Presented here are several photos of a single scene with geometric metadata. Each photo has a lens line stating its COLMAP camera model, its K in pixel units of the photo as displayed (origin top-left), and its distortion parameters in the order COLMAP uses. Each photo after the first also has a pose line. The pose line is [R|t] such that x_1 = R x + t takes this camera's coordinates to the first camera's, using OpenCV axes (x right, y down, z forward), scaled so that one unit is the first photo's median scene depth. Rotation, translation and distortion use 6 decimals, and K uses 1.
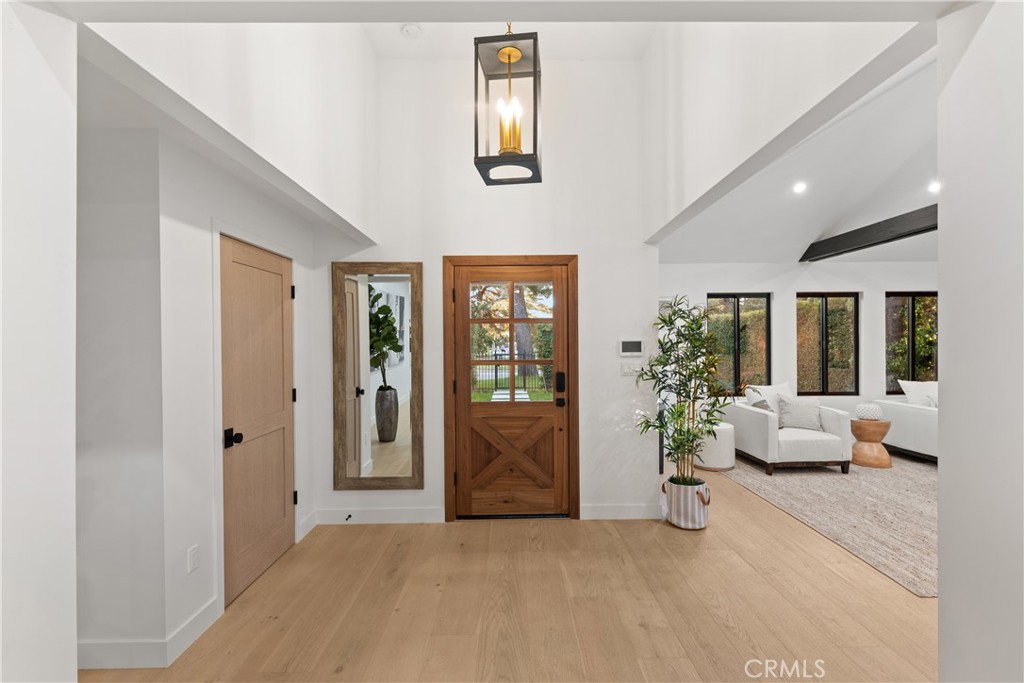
lens RADIAL K [[457.0, 0, 512.0], [0, 457.0, 341.5], [0, 0, 1]] dist [0.000088, 0.000007]
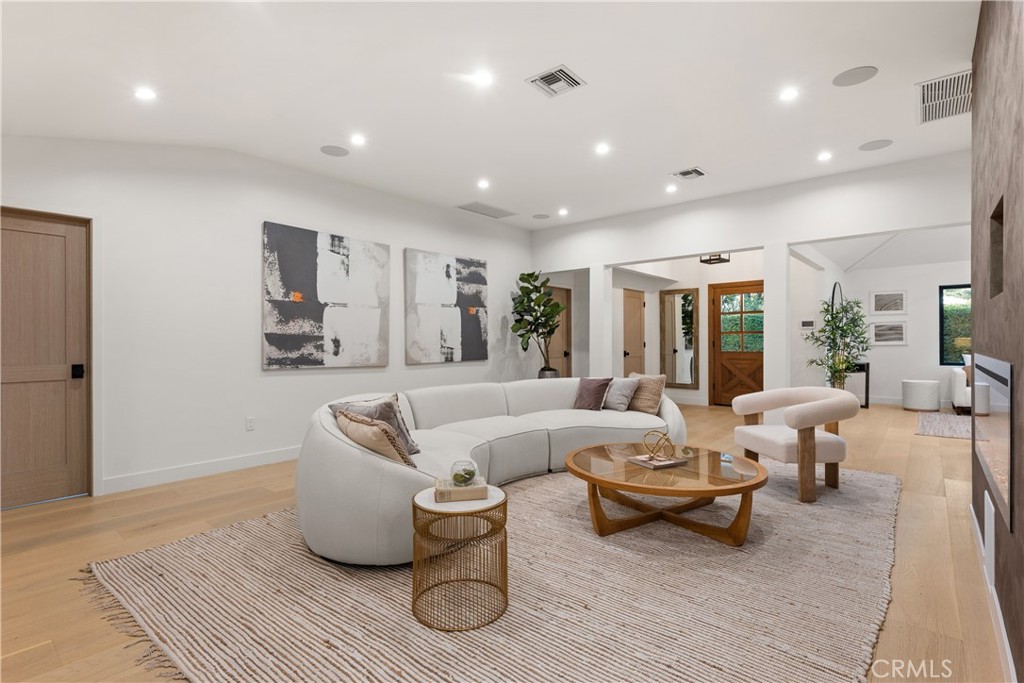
lens RADIAL K [[495.2, 0, 512.0], [0, 495.2, 341.5], [0, 0, 1]] dist [-0.000079, 0.000016]
pose [[0.762619, 0.002504, -0.646843, 0.668827], [-0.005363, 0.999983, -0.002452, 0.098543], [0.646826, 0.005339, 0.762619, -1.422044]]
